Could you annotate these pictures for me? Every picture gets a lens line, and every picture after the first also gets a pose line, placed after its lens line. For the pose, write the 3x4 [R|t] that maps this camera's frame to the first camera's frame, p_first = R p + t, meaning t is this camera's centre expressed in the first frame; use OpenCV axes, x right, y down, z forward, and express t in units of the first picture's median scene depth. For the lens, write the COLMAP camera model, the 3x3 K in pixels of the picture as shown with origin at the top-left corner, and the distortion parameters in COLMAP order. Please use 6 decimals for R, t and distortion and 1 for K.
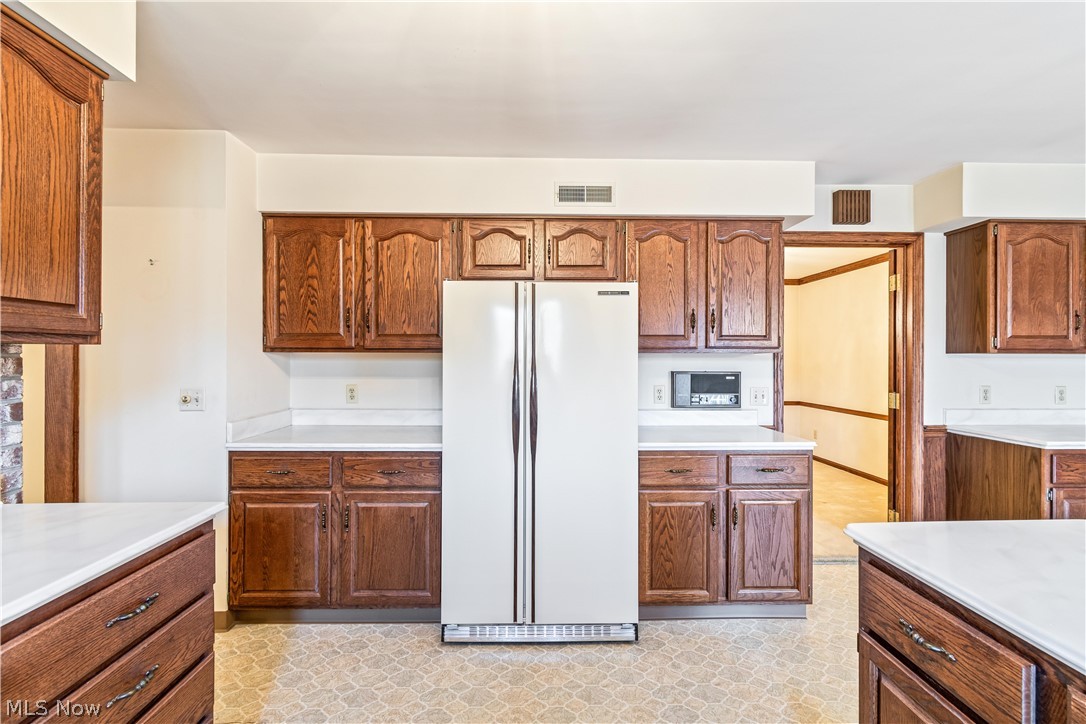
lens RADIAL K [[480.8, 0, 543.0], [0, 480.8, 362.0], [0, 0, 1]] dist [0.001590, 0.000031]
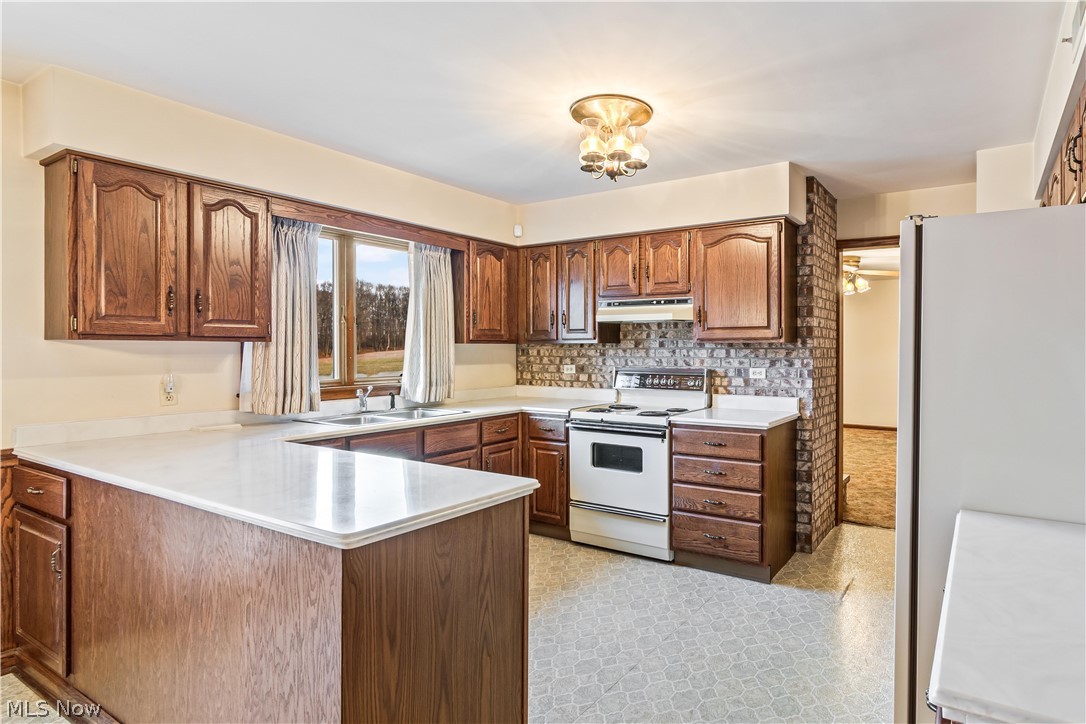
lens RADIAL K [[573.4, 0, 651.5], [0, 573.4, 346.2], [0, 0, 1]] dist [0.002682, 0.001350]
pose [[-0.513897, -0.005677, -0.857833, 0.902023], [-0.007108, 0.999972, -0.002360, -0.005559], [0.857823, 0.004885, -0.513923, 1.025636]]
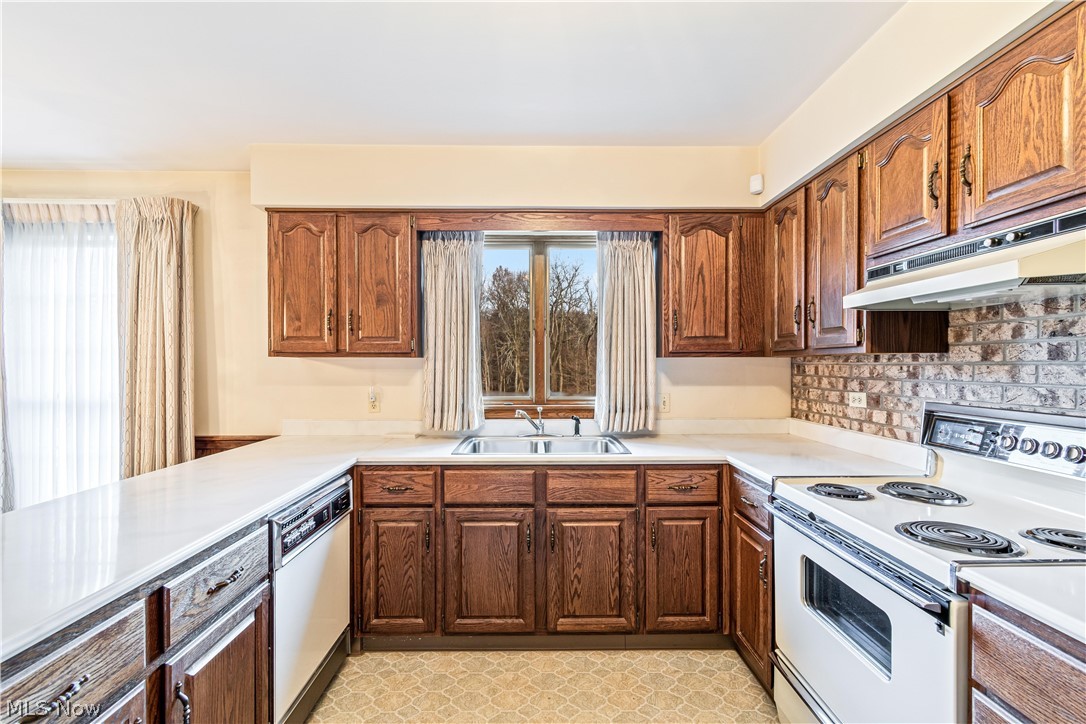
lens RADIAL K [[481.4, 0, 542.0], [0, 481.4, 371.4], [0, 0, 1]] dist [0.002645, 0.000662]
pose [[-0.999995, -0.002274, 0.002037, -0.015071], [-0.002233, 0.999796, 0.020077, -0.003289], [-0.002082, 0.020073, -0.999796, 0.726856]]
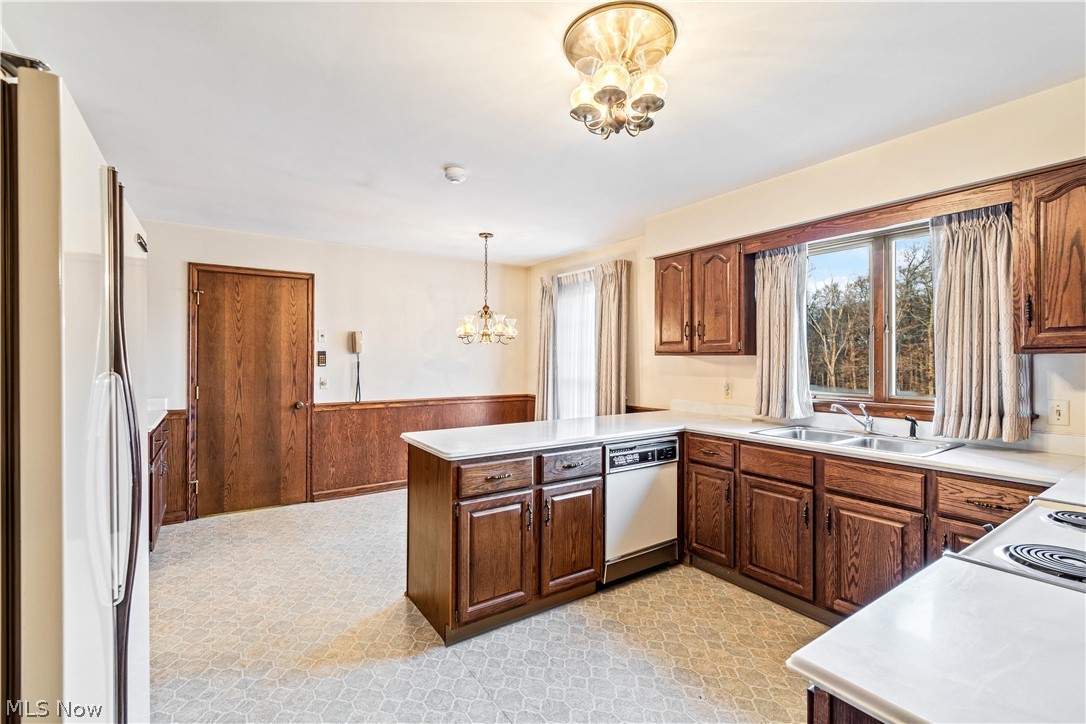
lens RADIAL K [[480.8, 0, 543.0], [0, 480.8, 362.0], [0, 0, 1]] dist [0.001590, 0.000031]
pose [[-0.552823, -0.008760, 0.833253, -0.529714], [0.000442, 0.999942, 0.010806, -0.008977], [-0.833299, 0.006342, -0.552786, 0.859739]]
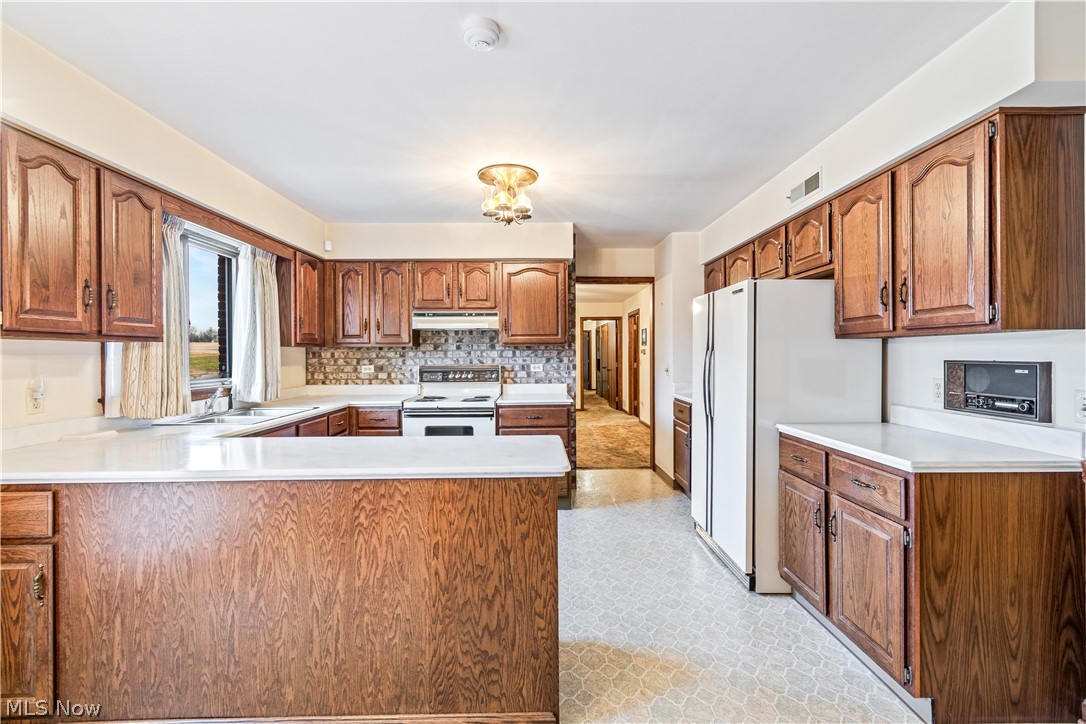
lens RADIAL K [[478.8, 0, 542.8], [0, 478.8, 354.6], [0, 0, 1]] dist [0.001466, 0.000119]
pose [[-0.003092, -0.001028, -0.999995, 1.259165], [0.000320, 0.999999, -0.001029, 0.014864], [0.999995, -0.000323, -0.003092, 0.479699]]
